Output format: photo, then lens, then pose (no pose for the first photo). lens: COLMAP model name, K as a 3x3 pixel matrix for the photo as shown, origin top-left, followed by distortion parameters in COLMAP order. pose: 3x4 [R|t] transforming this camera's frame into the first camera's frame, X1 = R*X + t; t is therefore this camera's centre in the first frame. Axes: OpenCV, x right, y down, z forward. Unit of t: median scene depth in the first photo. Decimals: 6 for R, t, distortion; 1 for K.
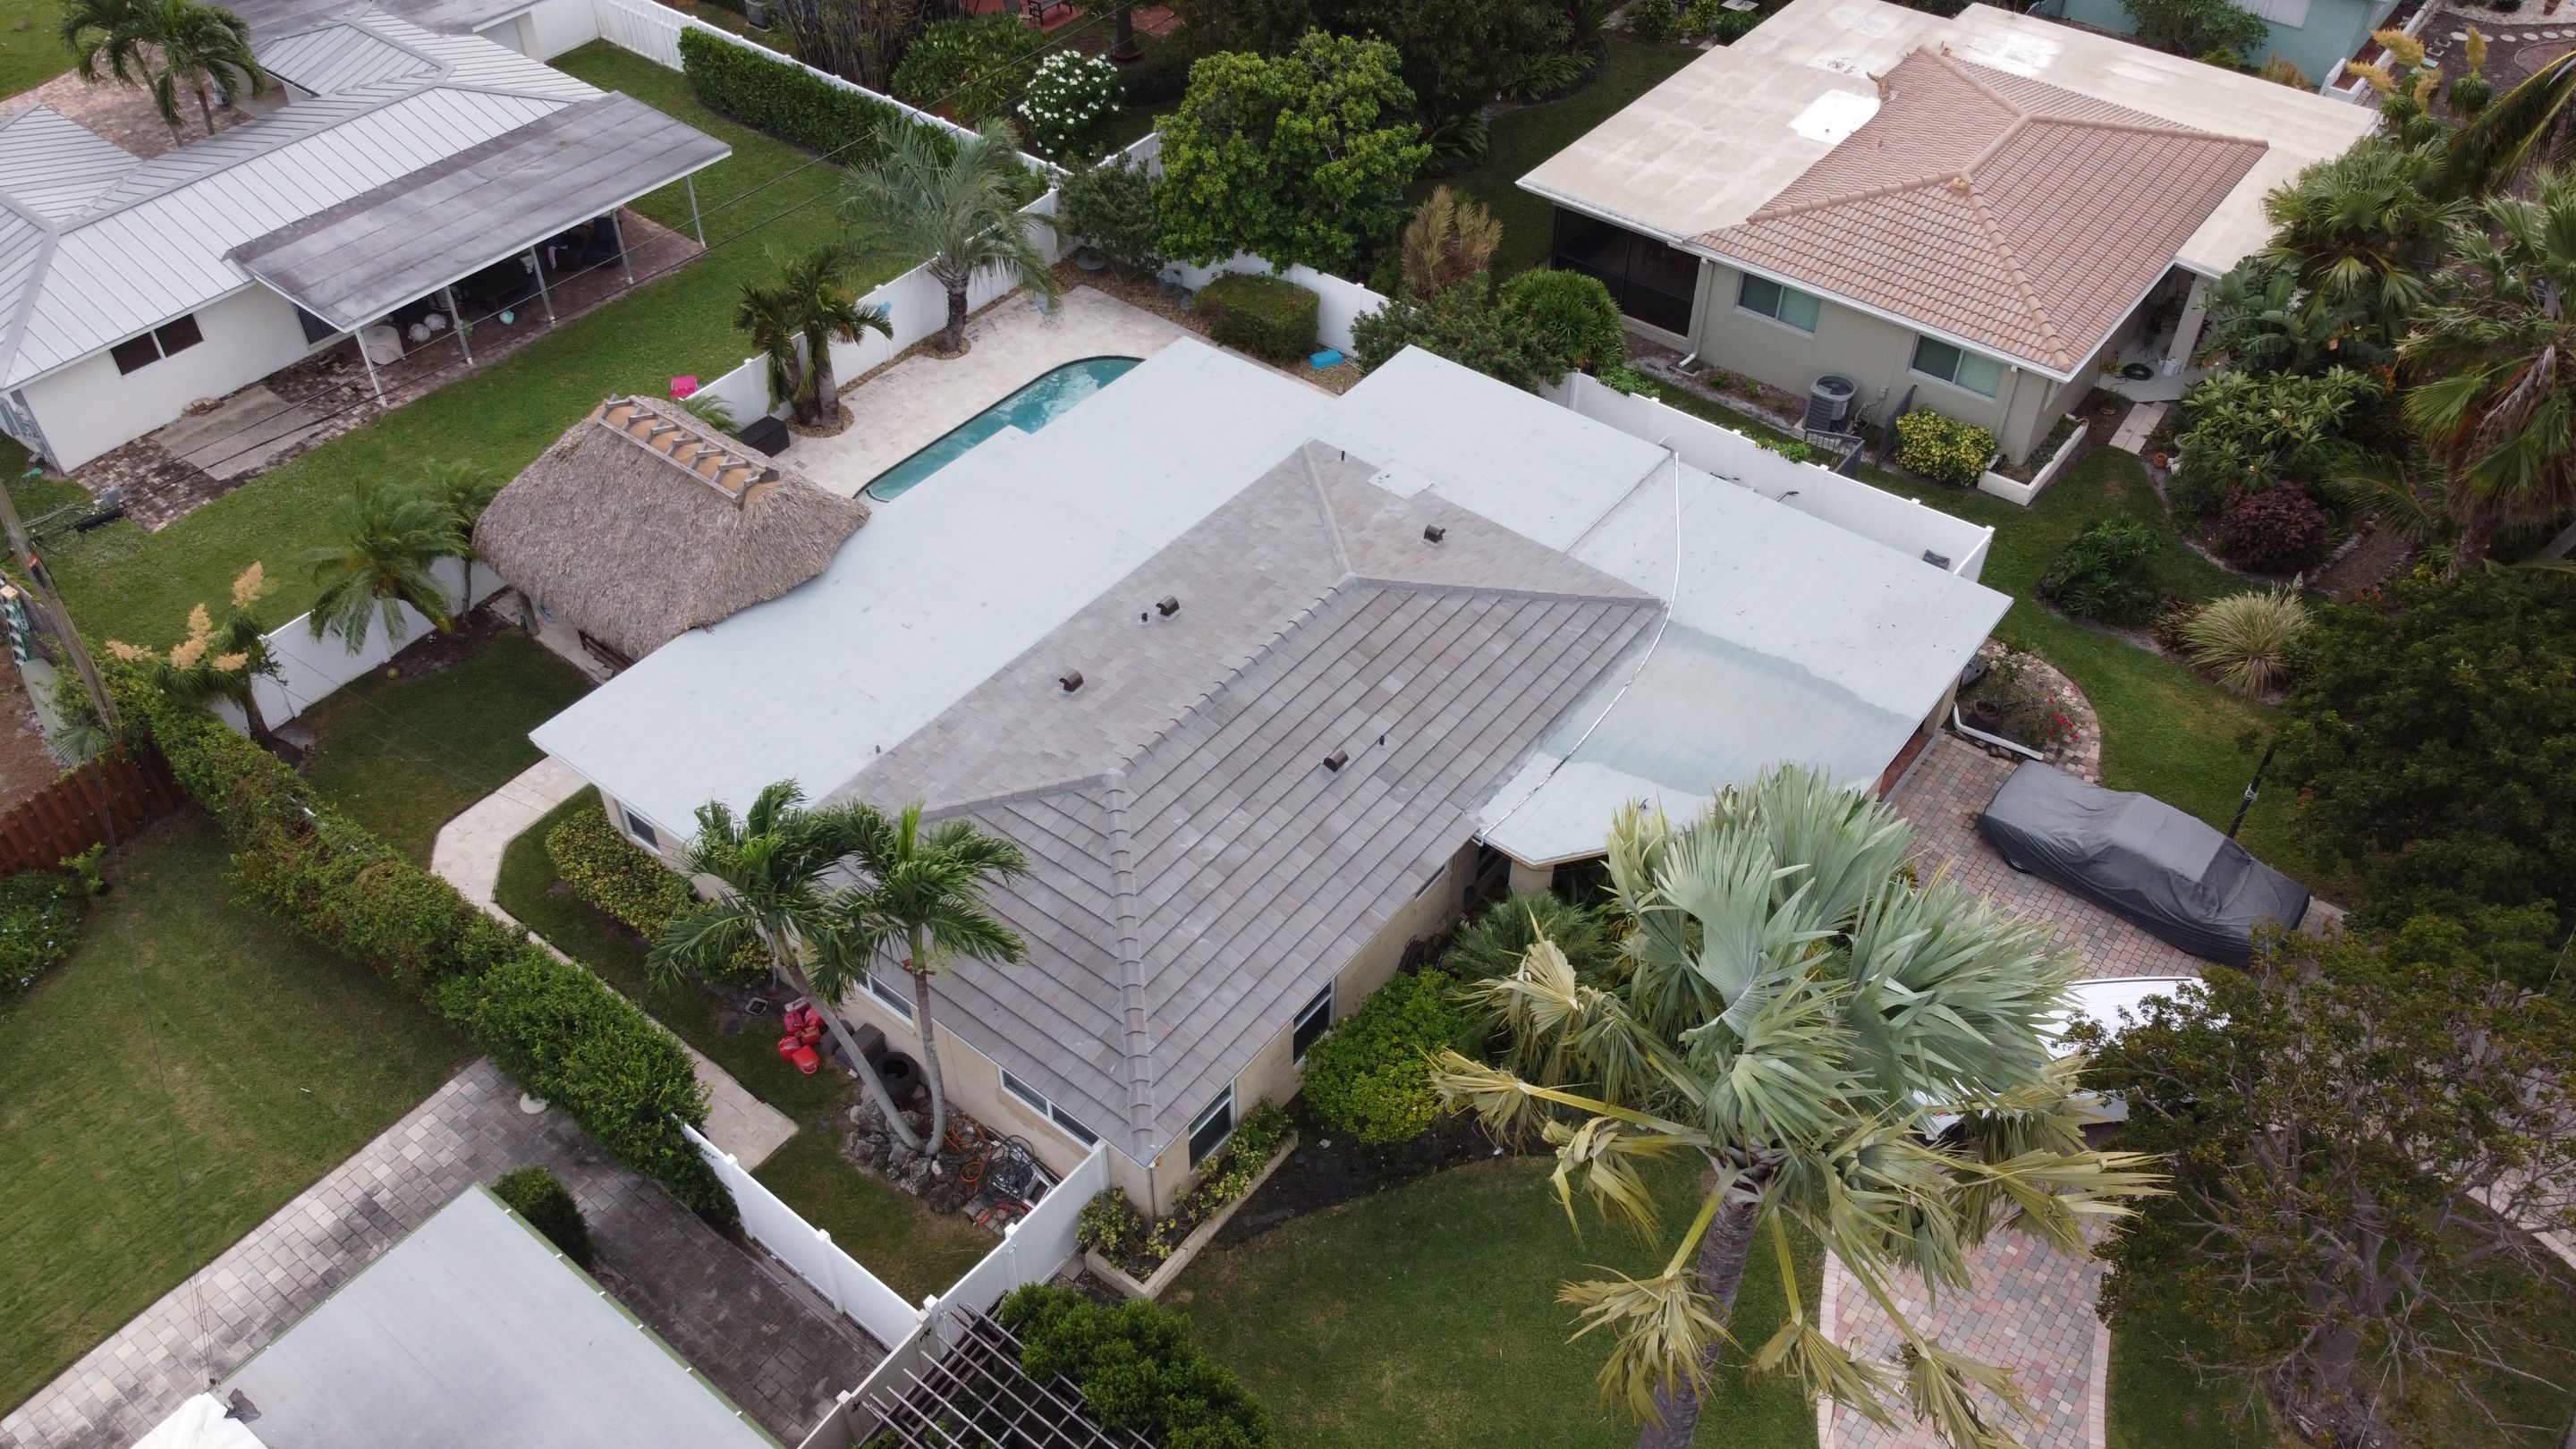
lens RADIAL K [[1957.4, 0, 1282.6], [0, 1957.4, 707.8], [0, 0, 1]] dist [0.001682, -0.001841]
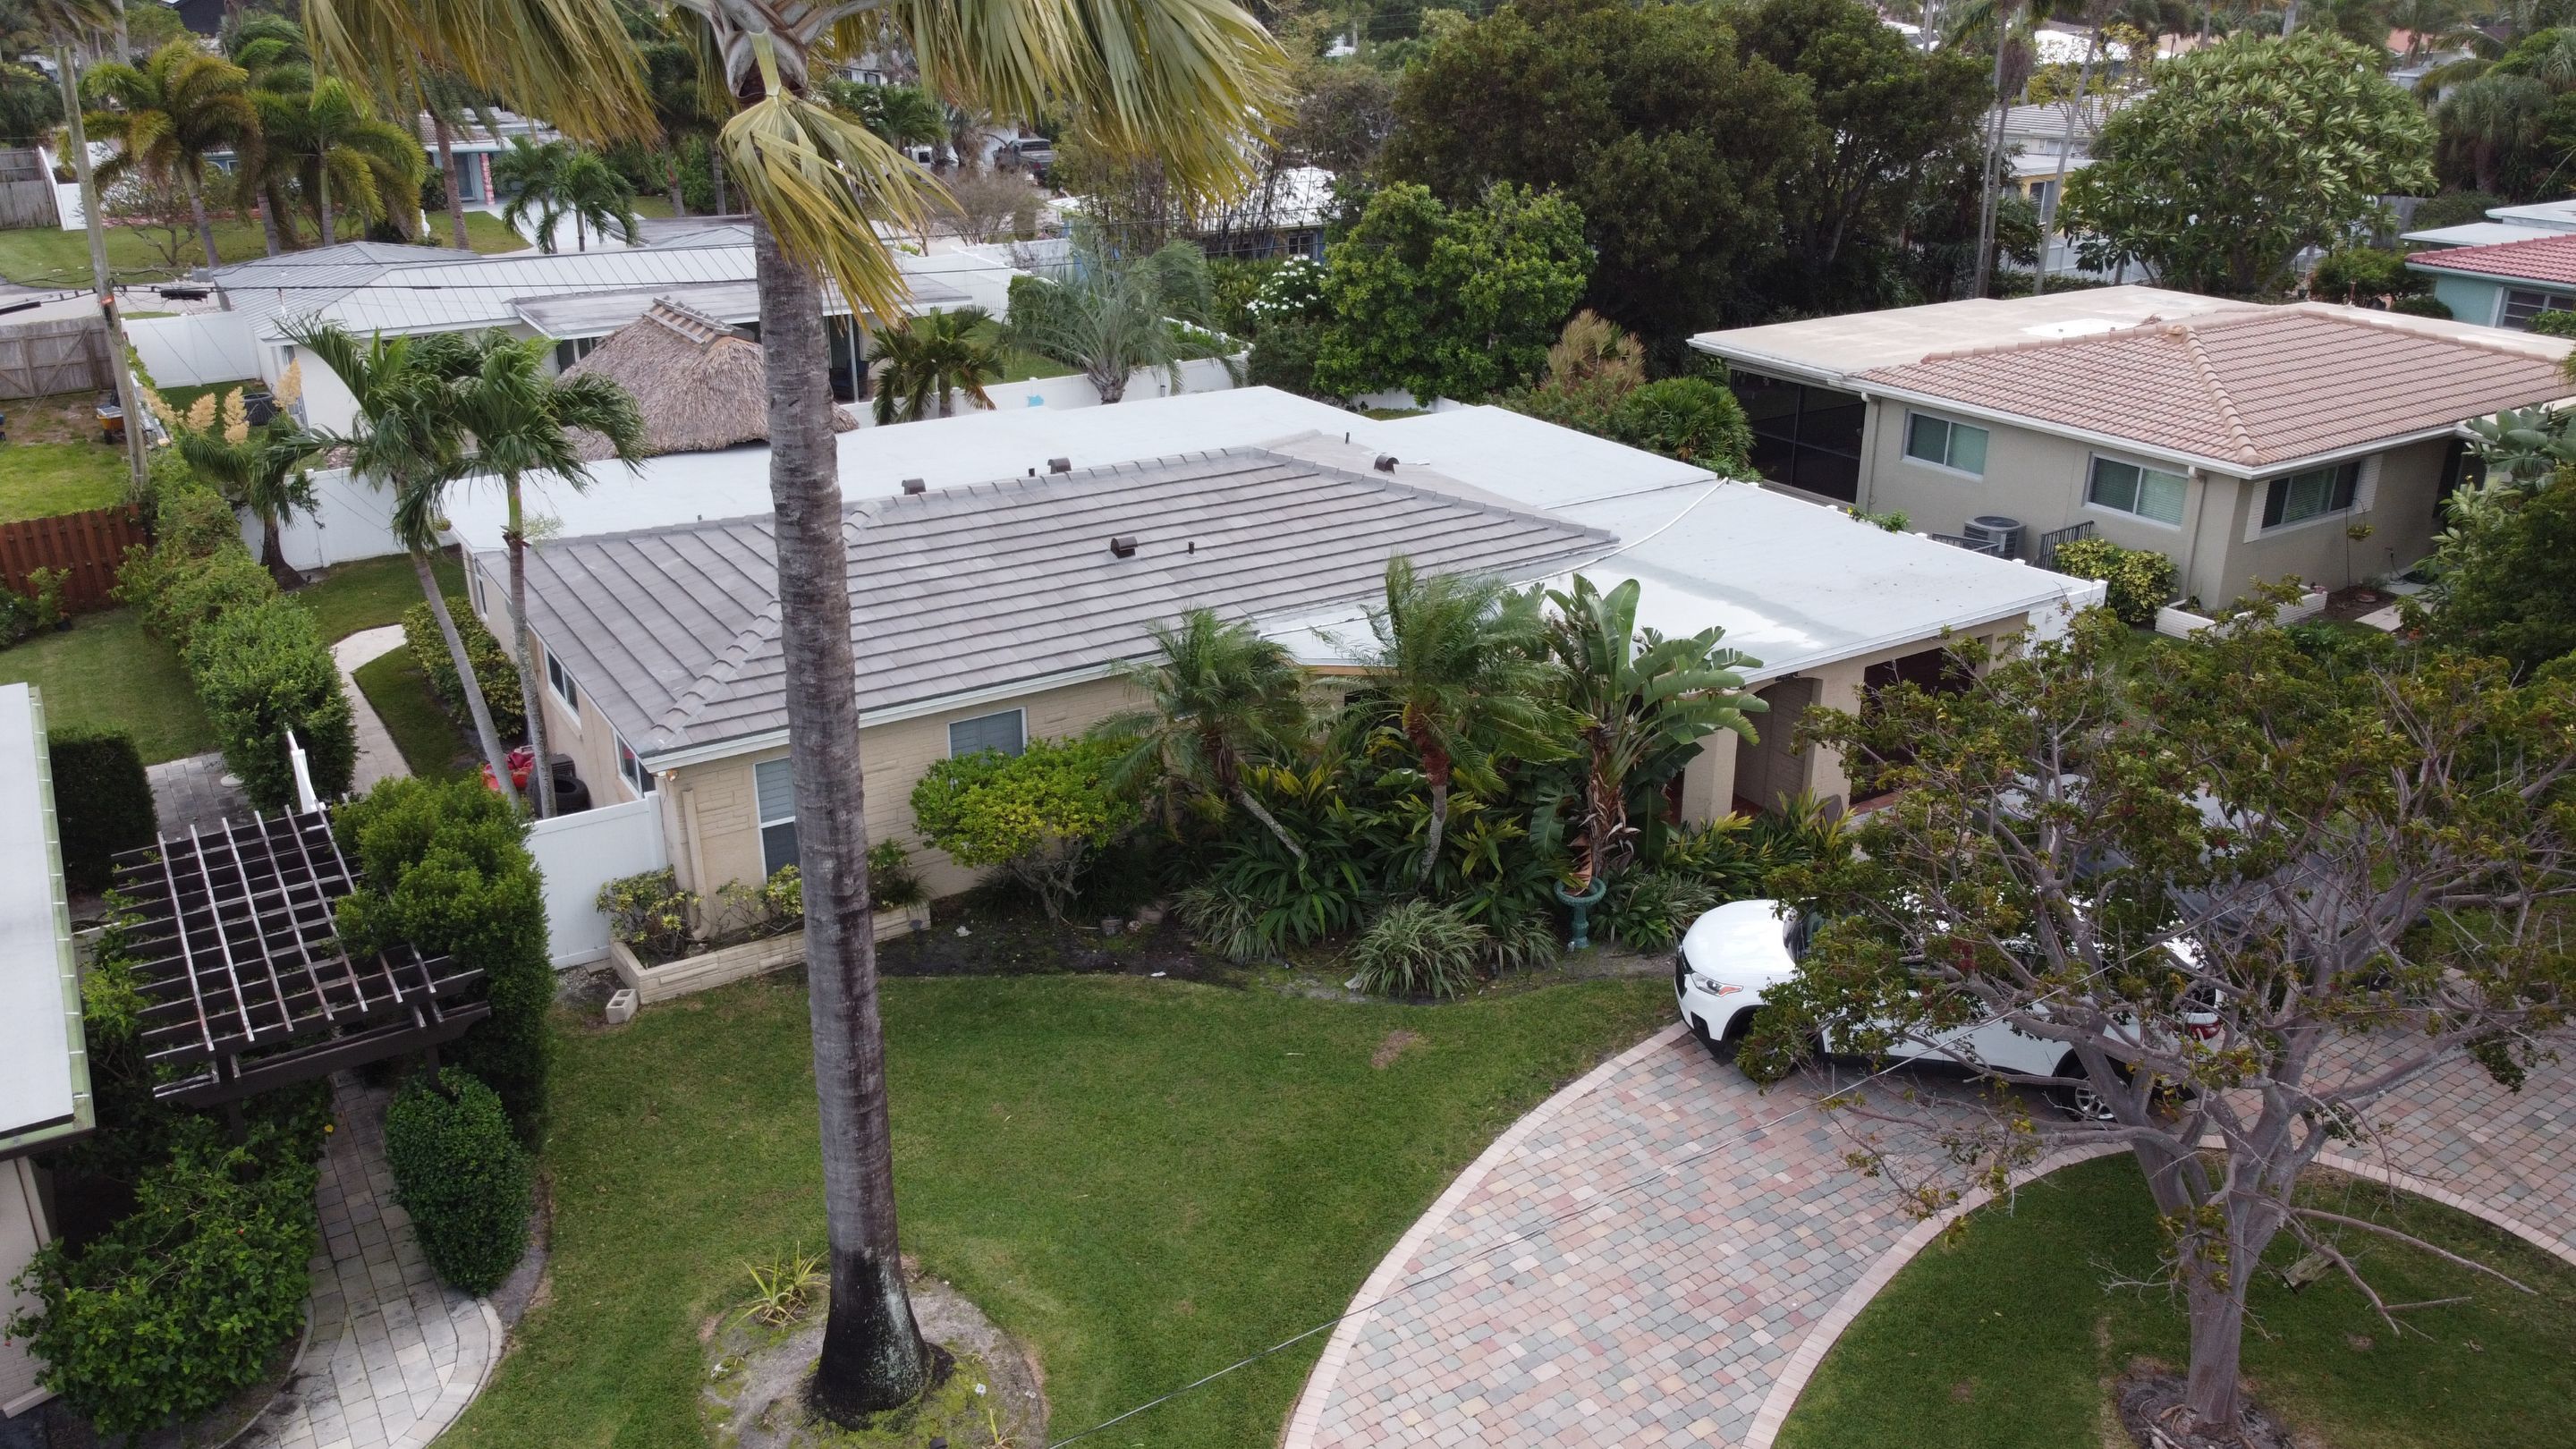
lens RADIAL K [[1957.4, 0, 1282.6], [0, 1957.4, 707.8], [0, 0, 1]] dist [0.001682, -0.001841]
pose [[0.941967, 0.120922, -0.313172, 0.264336], [-0.226986, 0.916727, -0.328768, 0.256215], [0.247338, 0.380774, 0.890974, 0.197002]]
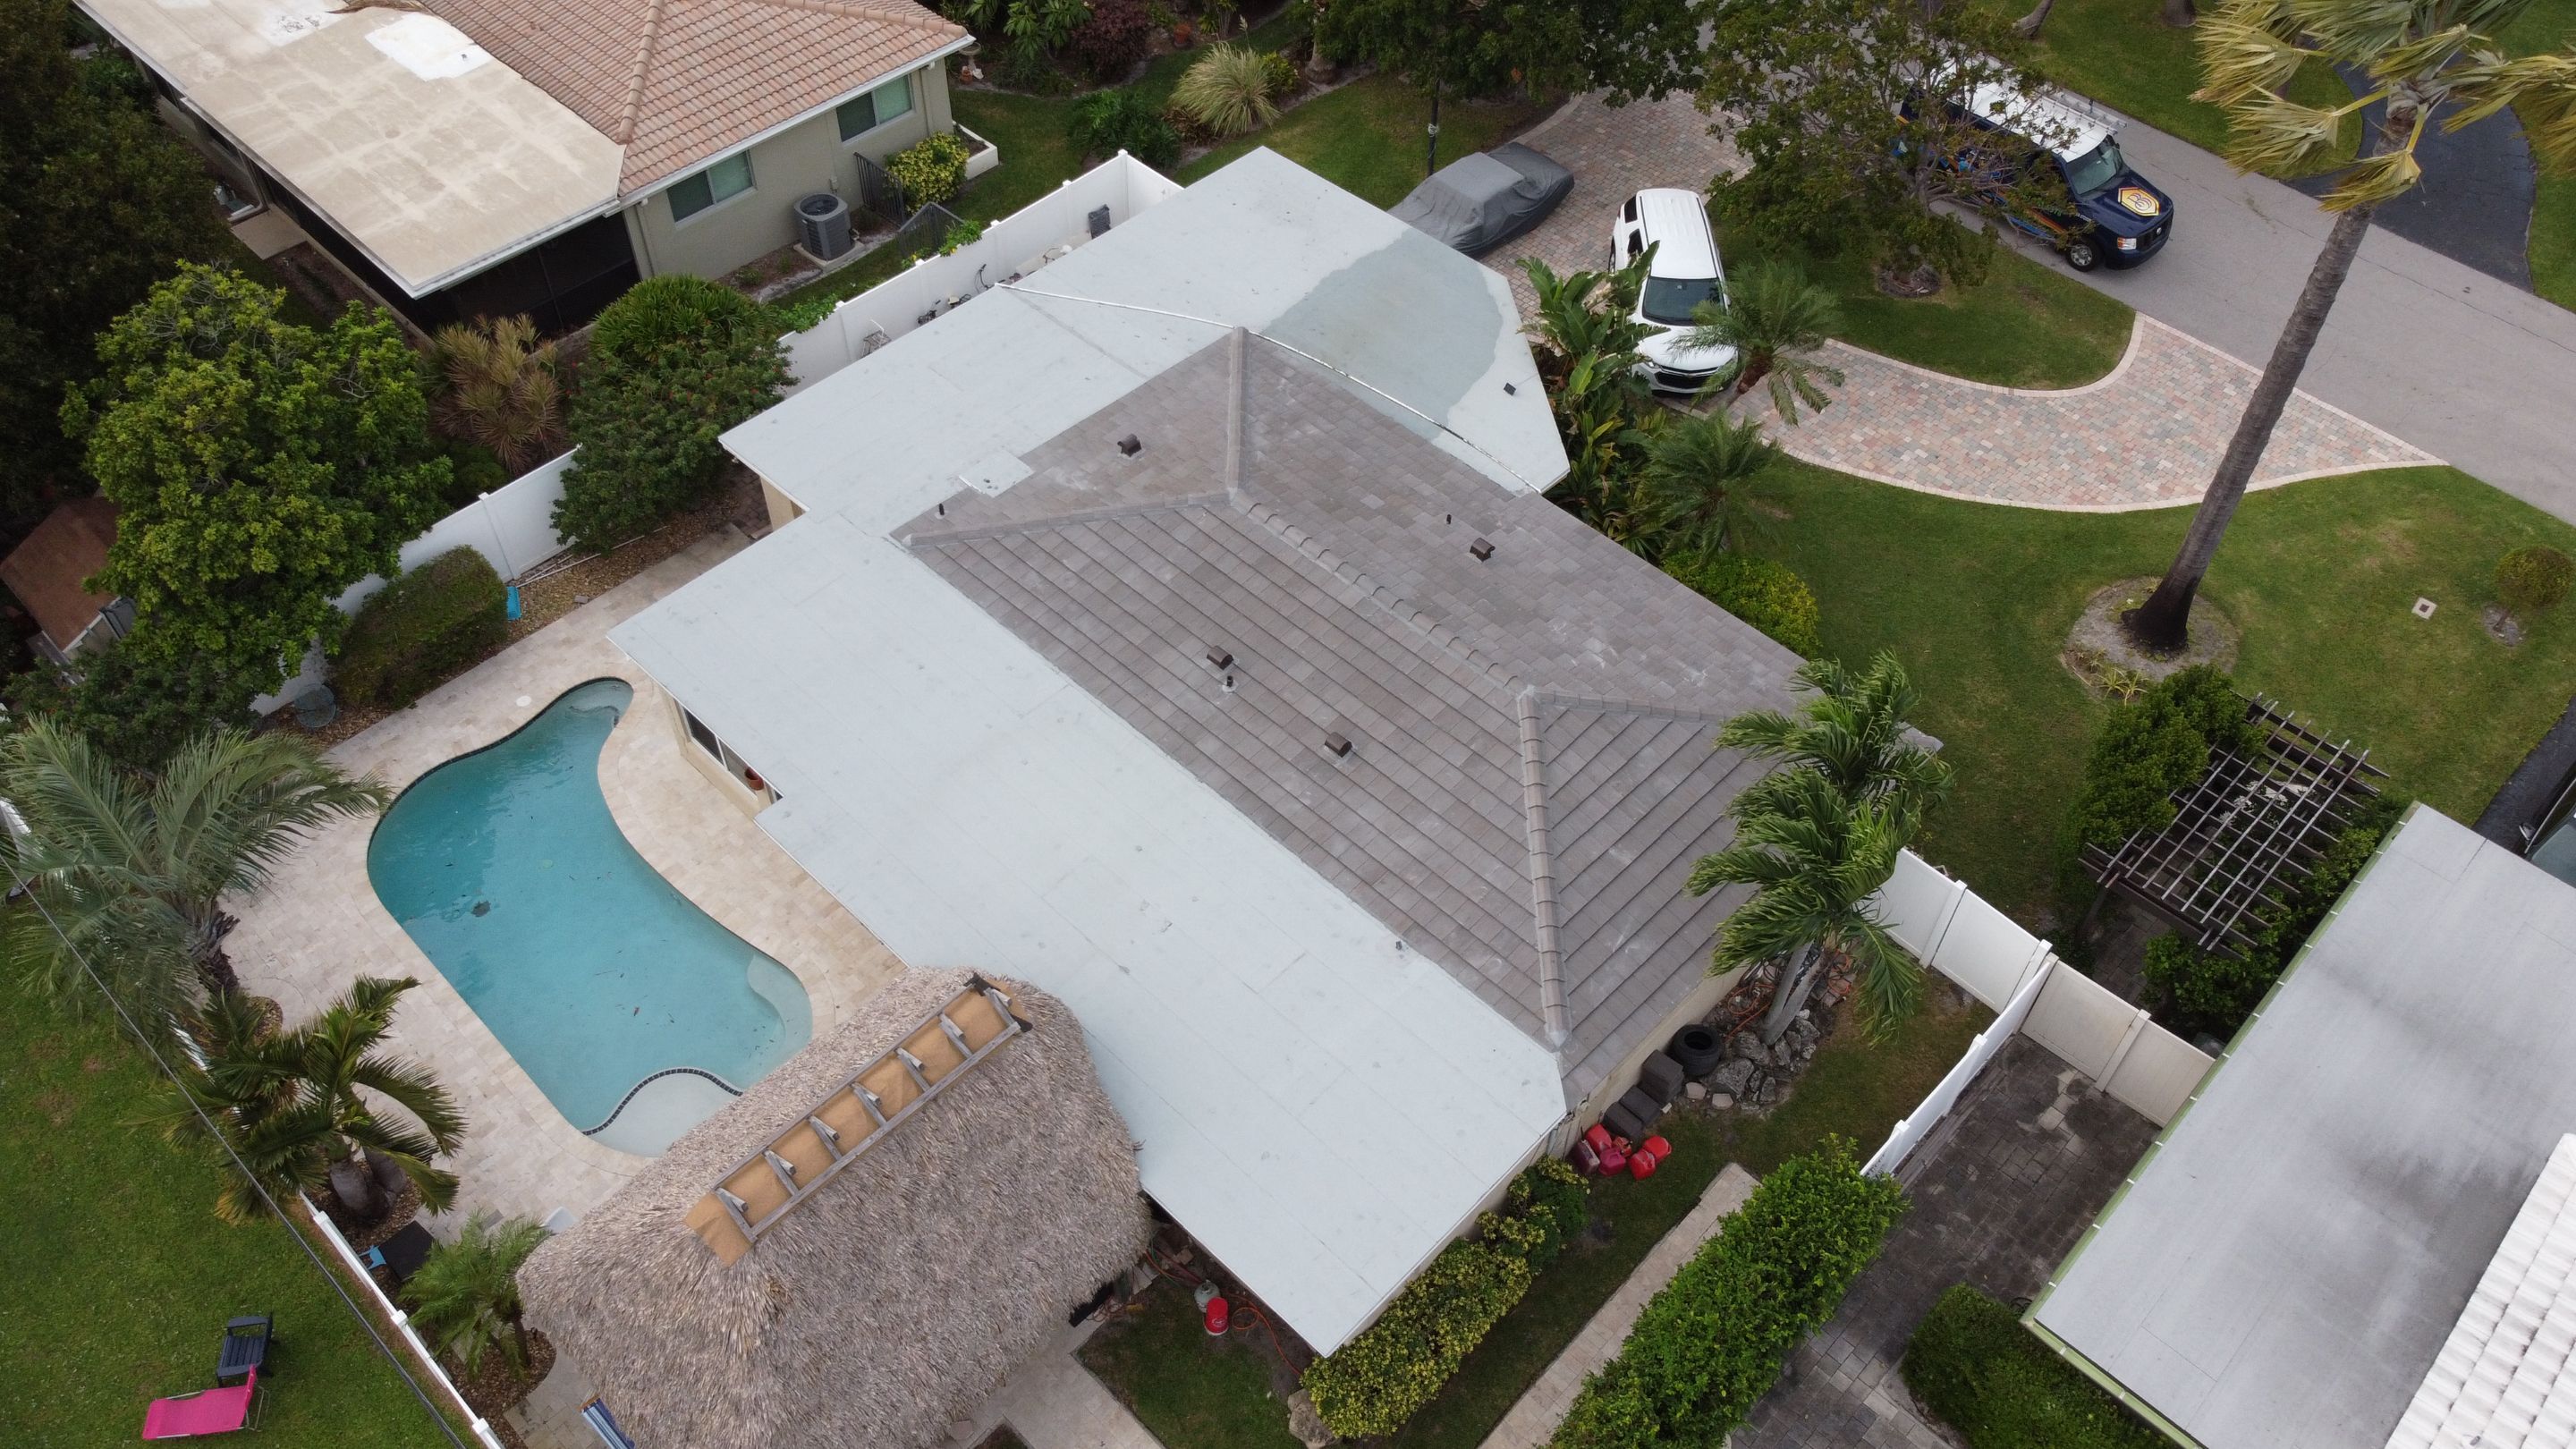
lens RADIAL K [[1936.9, 0, 1288.0], [0, 1936.9, 724.5], [0, 0, 1]] dist [0.000092, -0.004803]
pose [[0.109942, -0.747674, 0.654902, -0.500342], [0.663451, 0.545825, 0.511769, -0.355837], [-0.740098, 0.378231, 0.556054, 0.394450]]
